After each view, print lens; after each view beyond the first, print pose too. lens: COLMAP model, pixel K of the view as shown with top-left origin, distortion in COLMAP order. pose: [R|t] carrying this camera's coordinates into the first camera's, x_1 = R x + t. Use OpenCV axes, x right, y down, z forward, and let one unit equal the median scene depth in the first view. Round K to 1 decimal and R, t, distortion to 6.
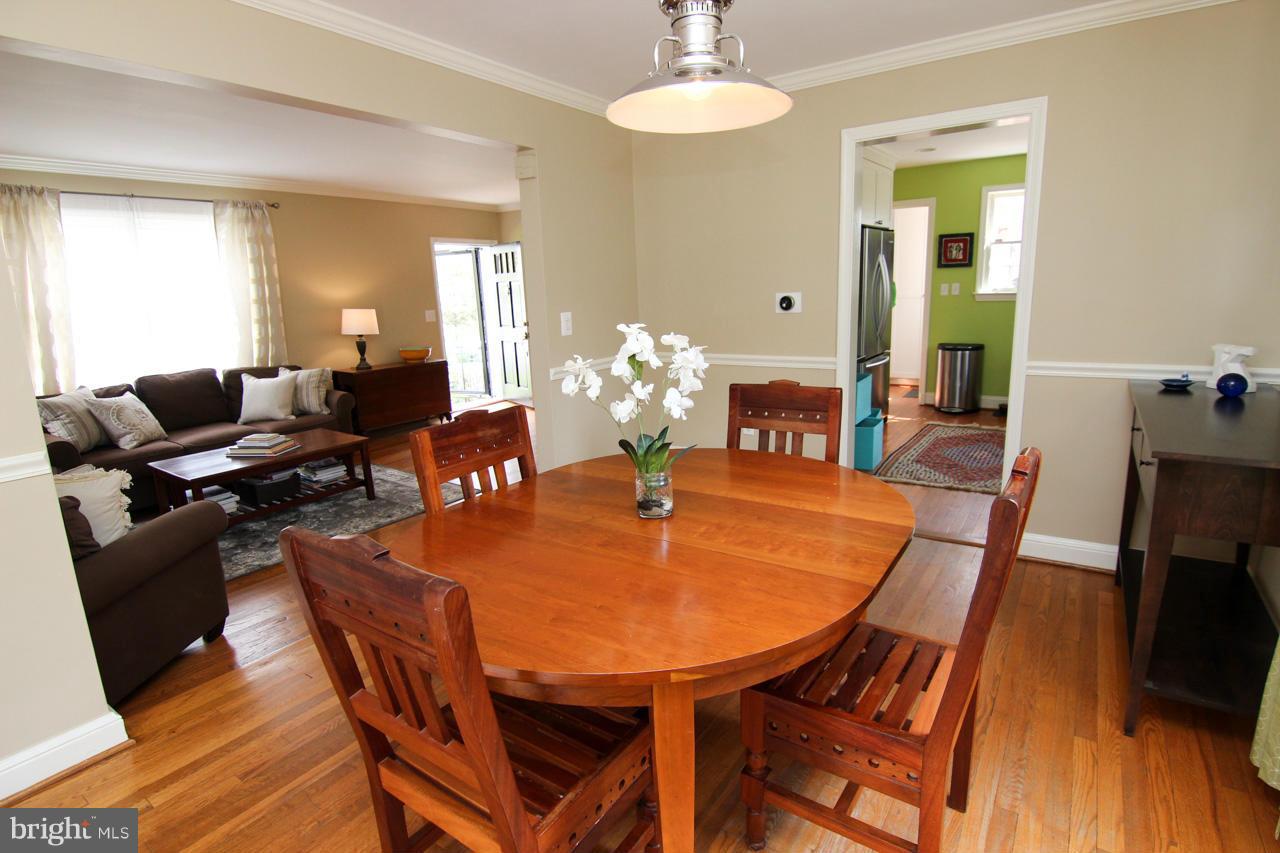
lens RADIAL K [[644.8, 0, 650.5], [0, 644.8, 424.3], [0, 0, 1]] dist [-0.006409, -0.012601]
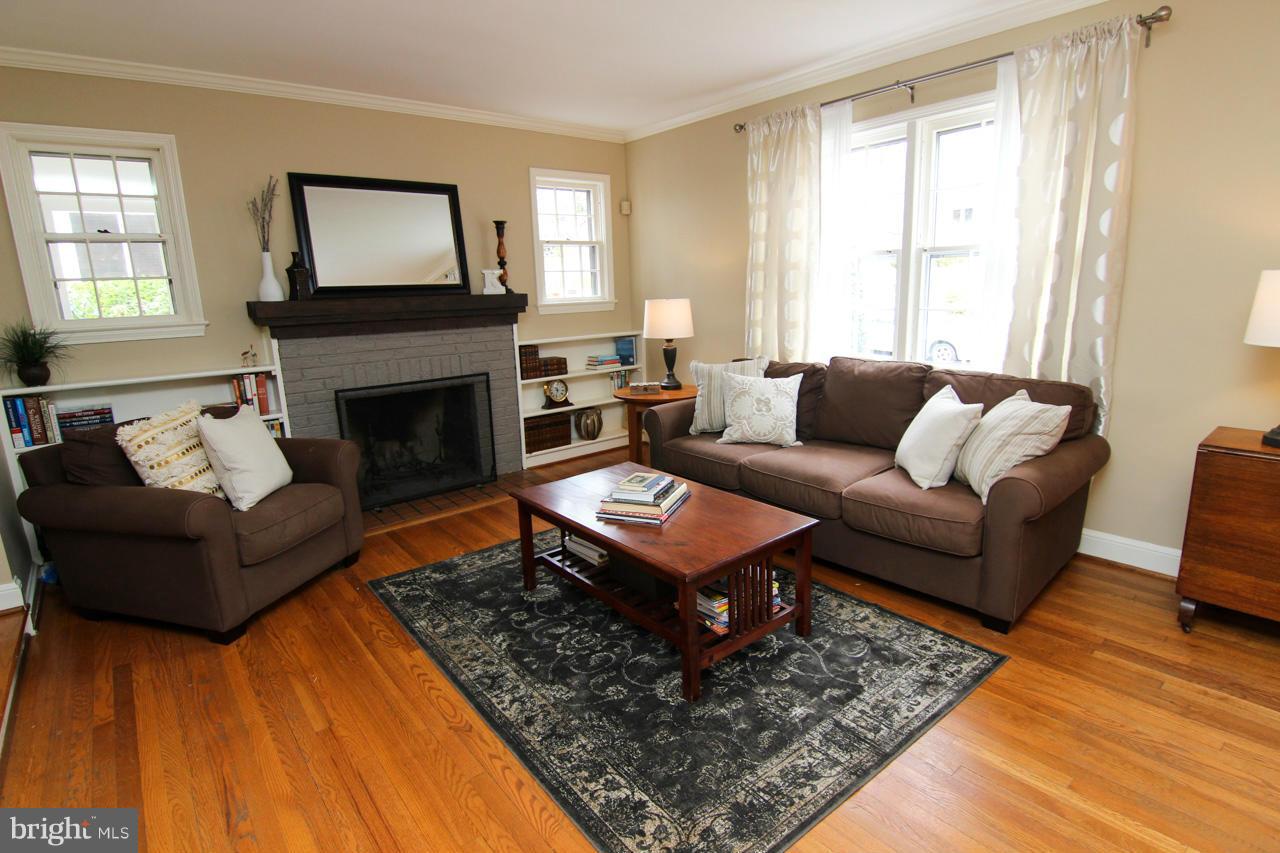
lens RADIAL K [[644.8, 0, 650.5], [0, 644.8, 424.3], [0, 0, 1]] dist [-0.006409, -0.012601]
pose [[-0.273443, 0.249005, -0.929099, -0.048783], [-0.165622, 0.939297, 0.300483, -0.191724], [0.947522, 0.236045, -0.215604, 0.991229]]
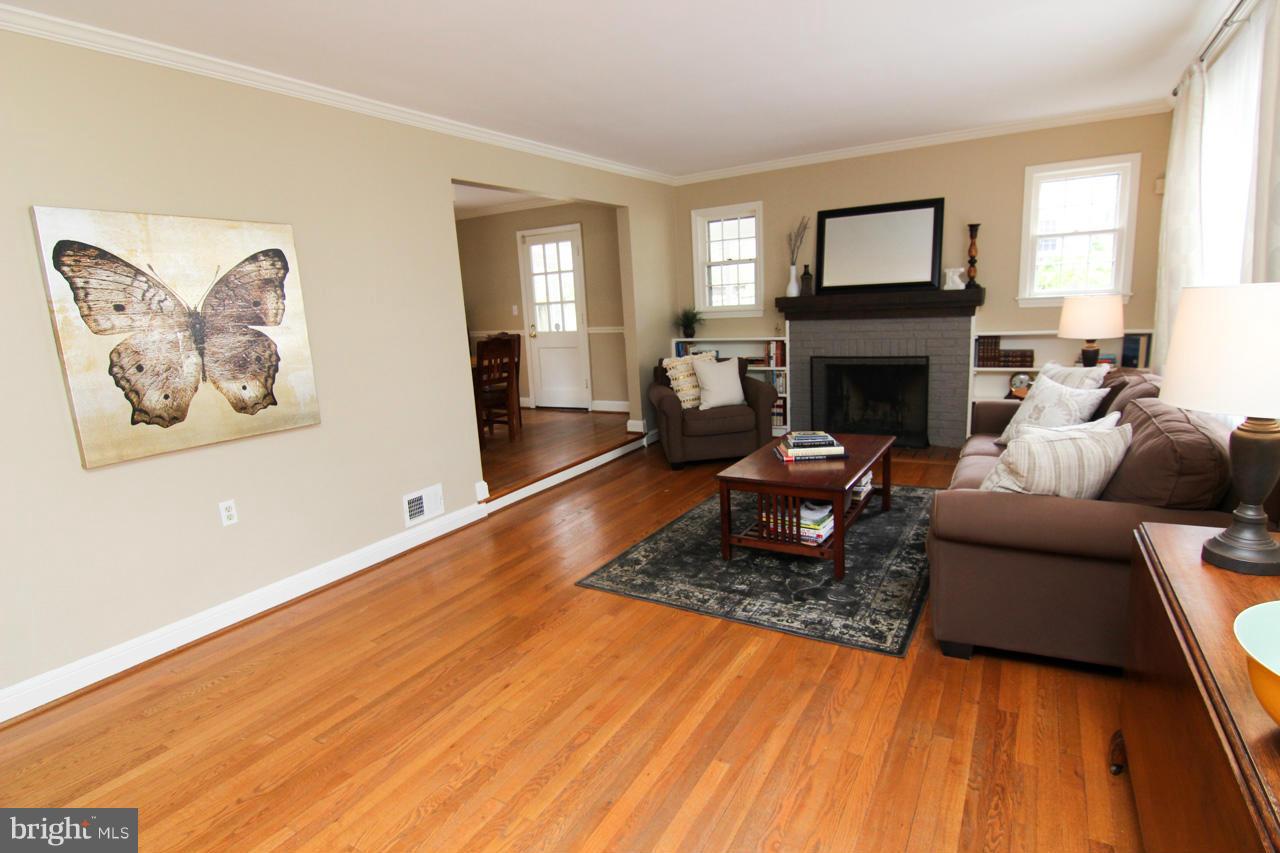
lens RADIAL K [[644.8, 0, 650.5], [0, 644.8, 424.3], [0, 0, 1]] dist [-0.006409, -0.012601]
pose [[-0.993433, 0.104570, -0.046426, -0.319681], [0.077603, 0.914021, 0.398176, -0.310077], [0.084072, 0.391958, -0.916134, 1.550020]]
